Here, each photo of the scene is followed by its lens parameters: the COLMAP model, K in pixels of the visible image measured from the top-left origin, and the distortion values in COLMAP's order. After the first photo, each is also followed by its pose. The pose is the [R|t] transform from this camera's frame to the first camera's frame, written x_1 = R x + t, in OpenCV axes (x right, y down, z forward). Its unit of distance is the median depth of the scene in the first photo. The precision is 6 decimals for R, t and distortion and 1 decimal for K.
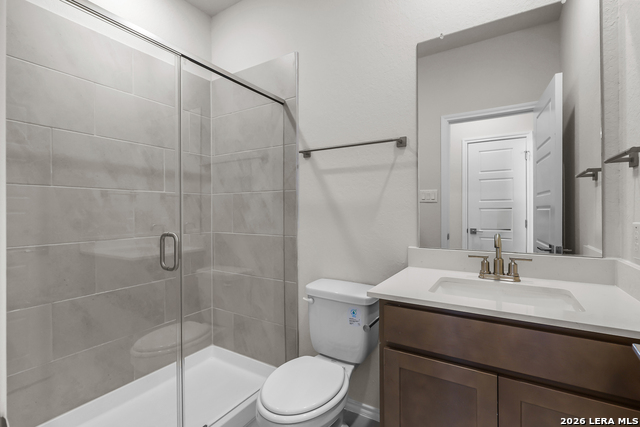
lens RADIAL K [[294.6, 0, 321.1], [0, 294.6, 211.1], [0, 0, 1]] dist [-0.002583, -0.000067]
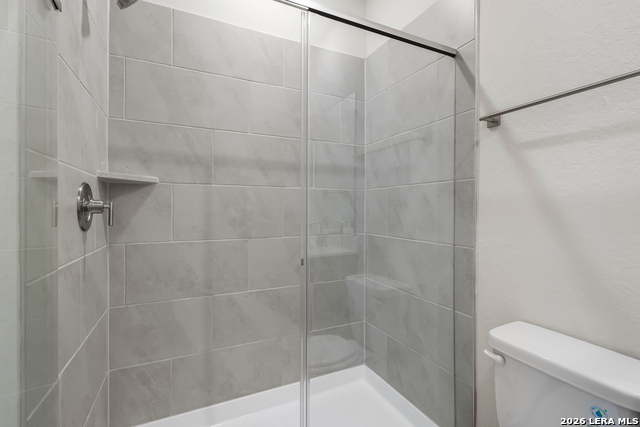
lens RADIAL K [[294.6, 0, 321.1], [0, 294.6, 211.1], [0, 0, 1]] dist [-0.002583, -0.000067]
pose [[0.838582, 0.008543, -0.544709, -0.011372], [-0.005160, 0.999957, 0.007740, -0.000896], [0.544751, -0.003680, 0.838590, 0.238570]]
